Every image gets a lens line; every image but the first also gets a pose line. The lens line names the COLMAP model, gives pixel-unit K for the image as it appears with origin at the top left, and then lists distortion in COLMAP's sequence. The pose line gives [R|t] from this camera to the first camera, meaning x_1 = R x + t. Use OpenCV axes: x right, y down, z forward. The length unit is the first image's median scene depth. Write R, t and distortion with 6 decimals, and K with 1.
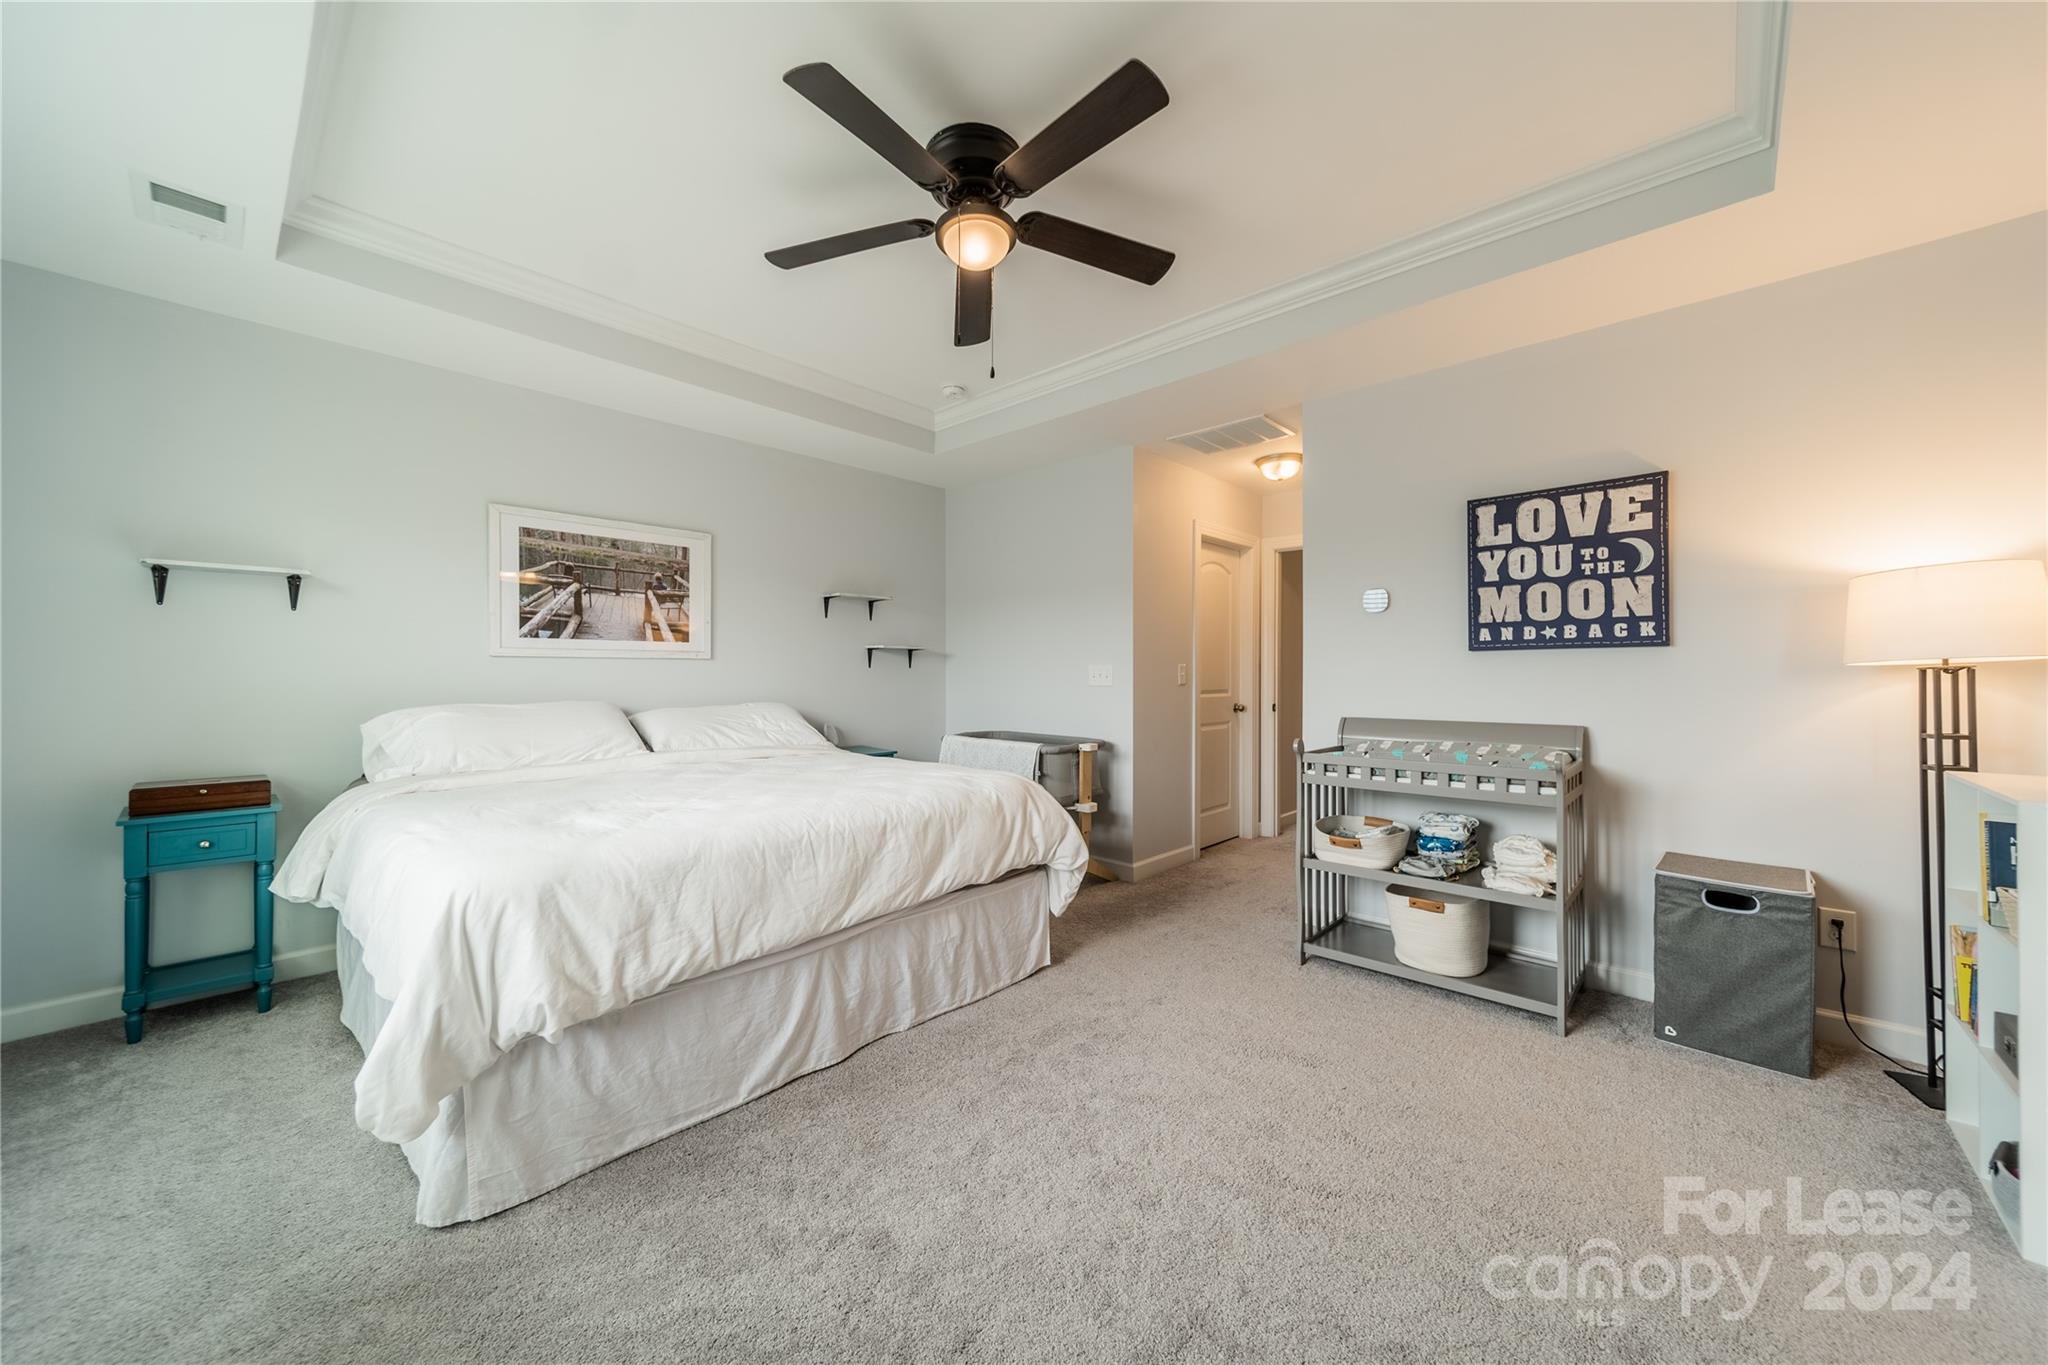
lens RADIAL K [[728.2, 0, 1028.2], [0, 728.2, 674.5], [0, 0, 1]] dist [0.007142, -0.000128]
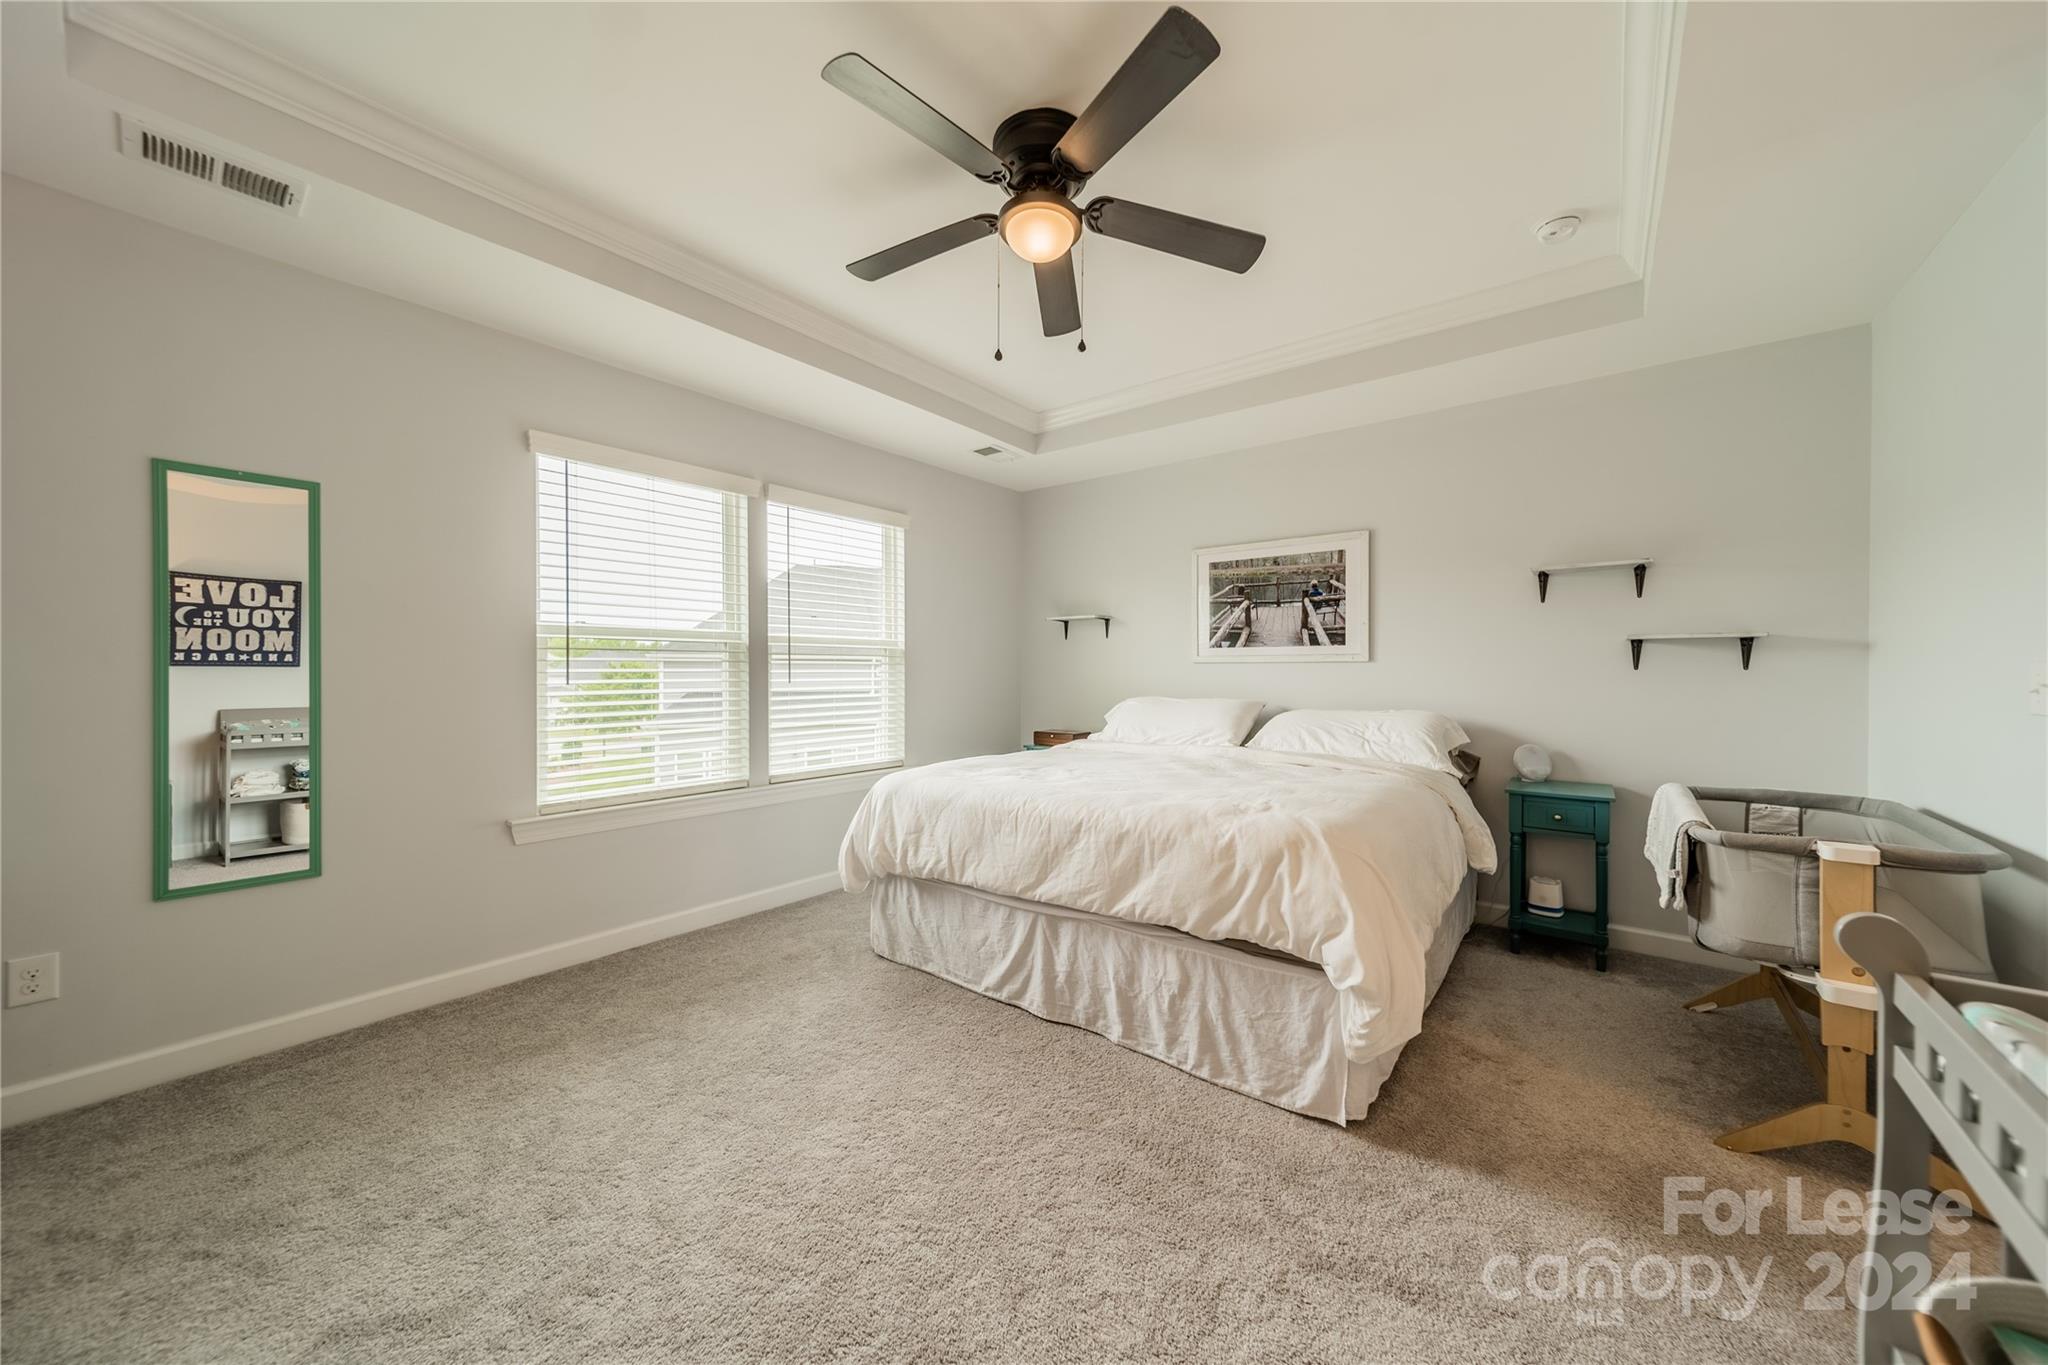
lens RADIAL K [[728.2, 0, 1028.2], [0, 728.2, 674.5], [0, 0, 1]] dist [0.007142, -0.000128]
pose [[0.083244, 0.003778, -0.996522, 0.563149], [-0.005469, 0.999979, 0.003334, -0.006165], [0.996514, 0.005173, 0.083263, 0.568298]]
